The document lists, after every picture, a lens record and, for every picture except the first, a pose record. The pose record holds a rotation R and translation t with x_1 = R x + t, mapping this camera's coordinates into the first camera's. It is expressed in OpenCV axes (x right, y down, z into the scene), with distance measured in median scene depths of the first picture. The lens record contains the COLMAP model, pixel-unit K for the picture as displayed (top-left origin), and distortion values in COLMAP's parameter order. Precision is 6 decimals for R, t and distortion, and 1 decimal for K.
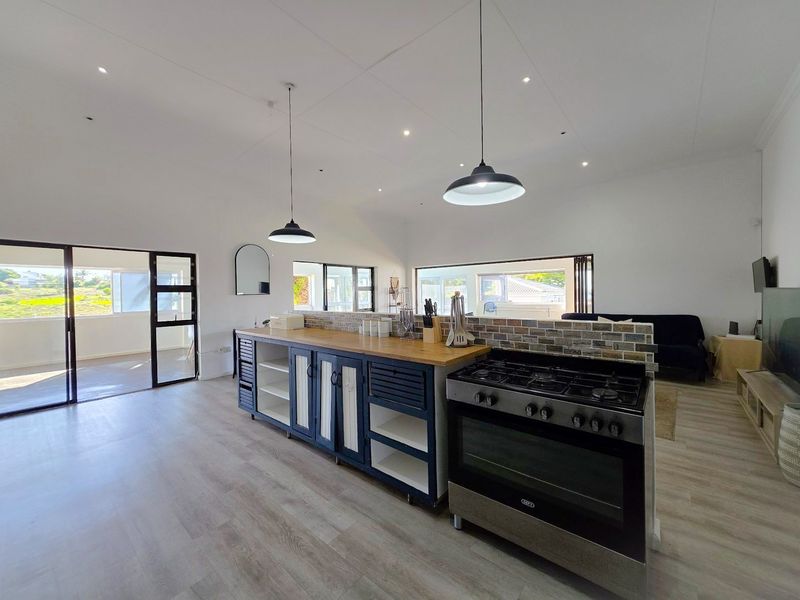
lens RADIAL K [[320.7, 0, 402.9], [0, 320.7, 293.1], [0, 0, 1]] dist [0.002491, 0.001097]
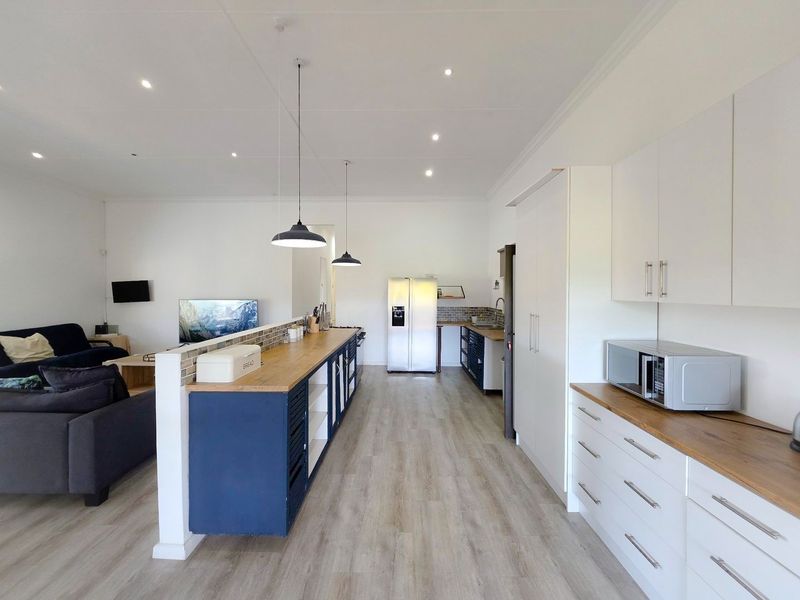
lens RADIAL K [[320.7, 0, 398.0], [0, 320.7, 298.6], [0, 0, 1]] dist [0.002491, 0.001097]
pose [[-0.635143, 0.003248, 0.772388, -1.455050], [0.017208, 0.999802, 0.009946, -0.034064], [-0.772203, 0.019608, -0.635073, 1.684655]]
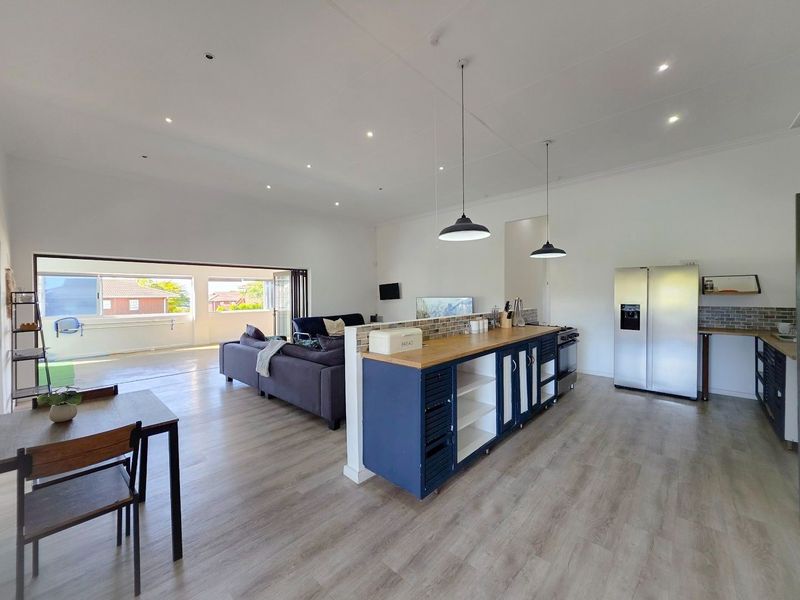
lens RADIAL K [[320.7, 0, 398.0], [0, 320.7, 298.6], [0, 0, 1]] dist [0.002491, 0.001097]
pose [[0.046045, 0.008846, 0.998900, -1.539592], [0.013516, 0.999864, -0.009478, 0.010969], [-0.998848, 0.013937, 0.045919, 1.441968]]
